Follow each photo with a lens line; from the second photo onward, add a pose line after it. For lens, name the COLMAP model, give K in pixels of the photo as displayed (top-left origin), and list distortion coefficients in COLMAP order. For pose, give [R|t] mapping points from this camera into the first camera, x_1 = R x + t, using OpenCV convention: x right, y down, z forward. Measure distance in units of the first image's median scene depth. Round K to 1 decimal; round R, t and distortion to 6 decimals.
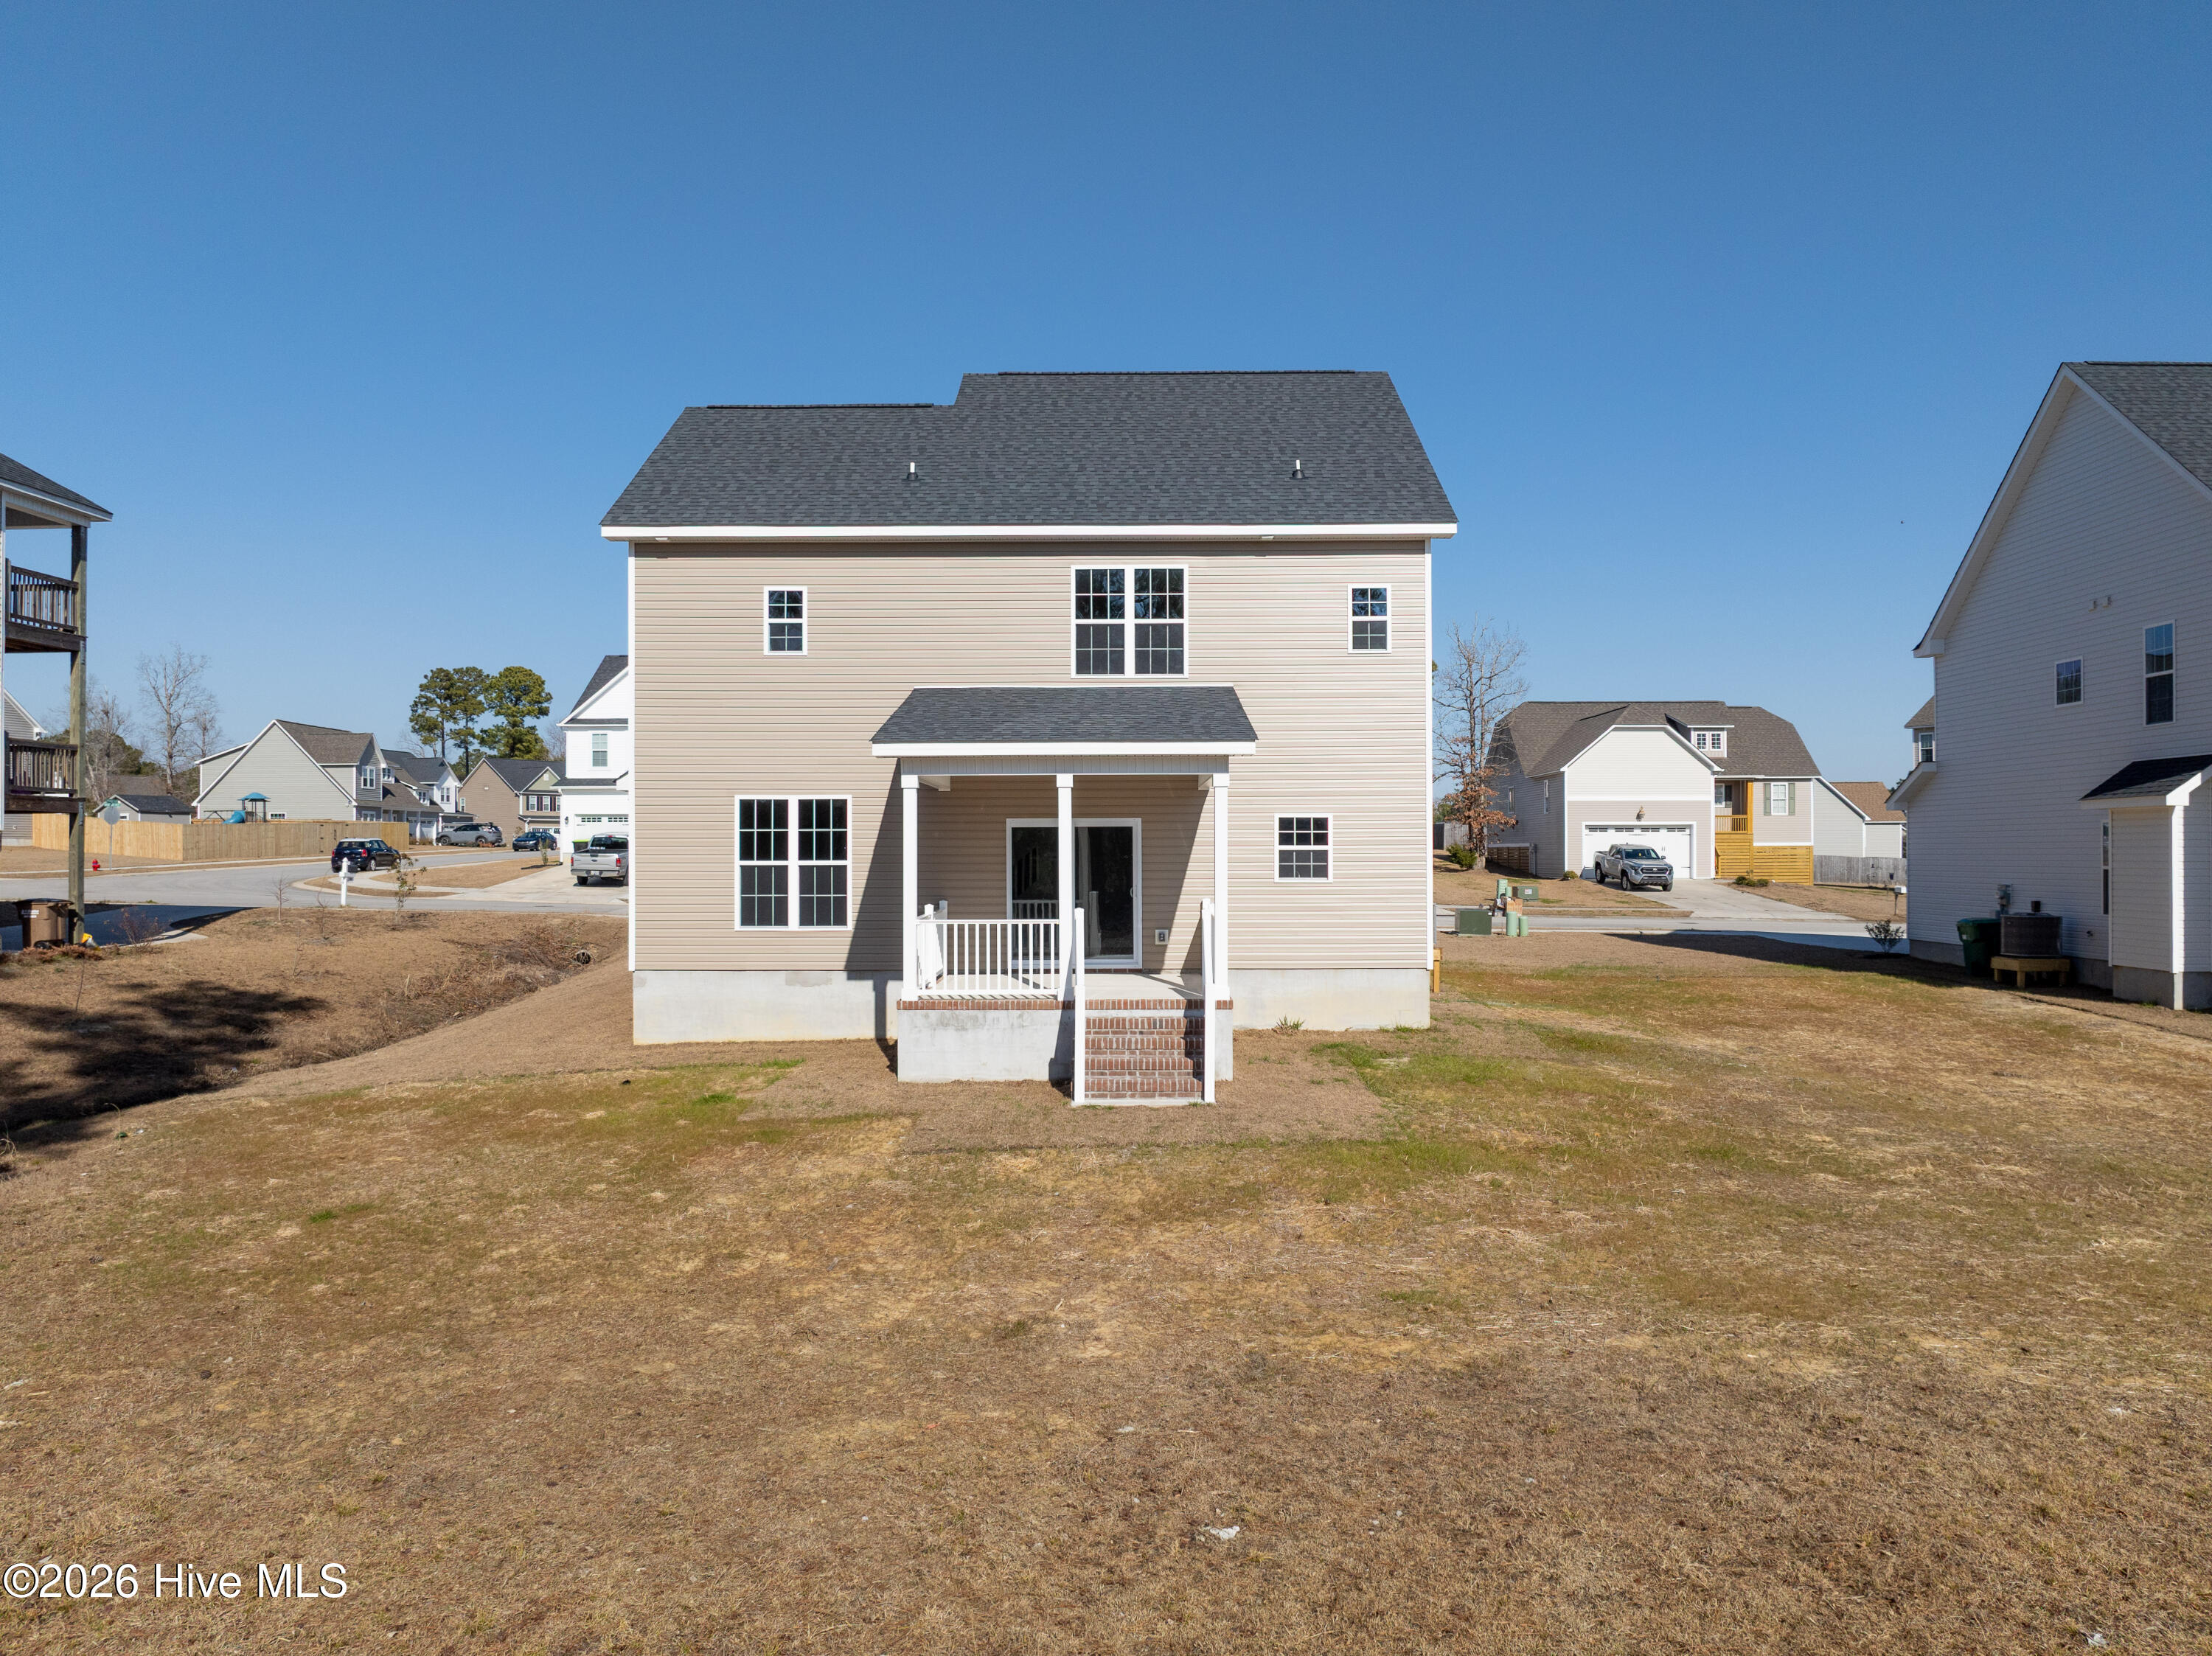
lens RADIAL K [[1553.3, 0, 1122.7], [0, 1553.3, 845.5], [0, 0, 1]] dist [-0.029156, -0.003765]
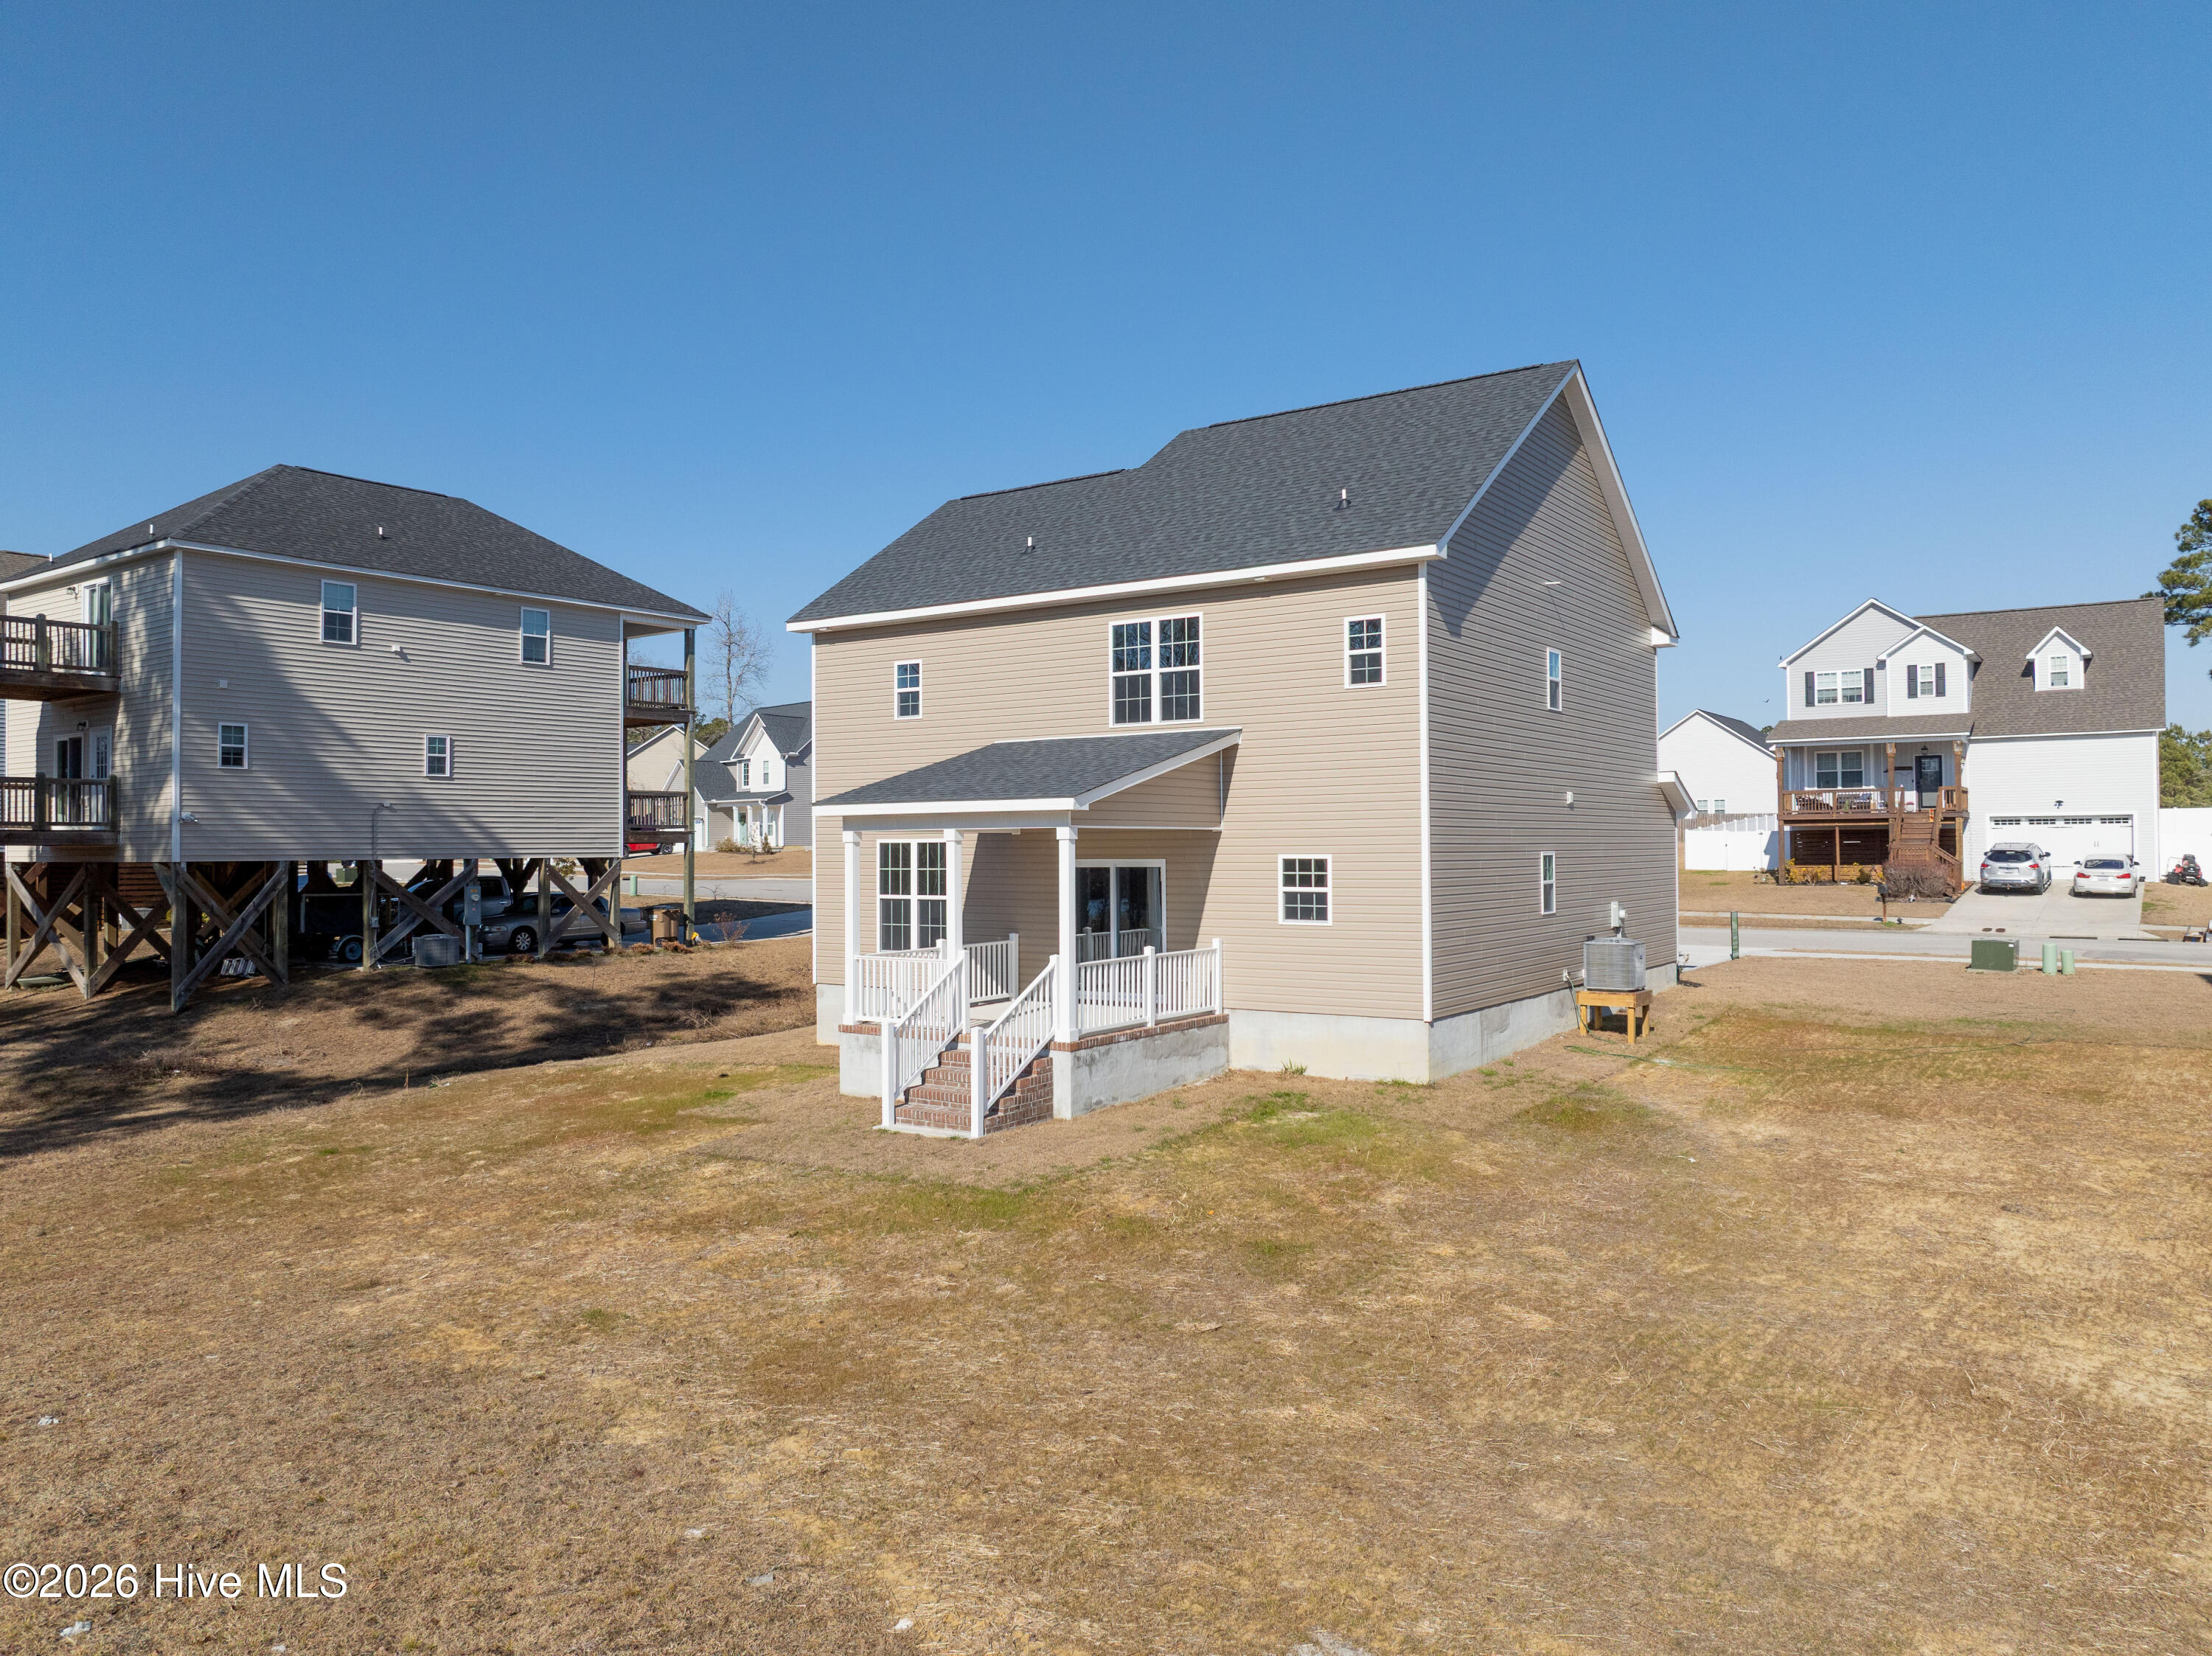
lens RADIAL K [[1553.3, 0, 1122.6], [0, 1553.3, 805.2], [0, 0, 1]] dist [-0.029156, -0.003765]
pose [[0.828330, -0.018458, -0.559936, 0.570610], [0.008885, 0.999764, -0.019812, -0.033331], [0.560169, 0.011436, 0.828299, 0.121286]]
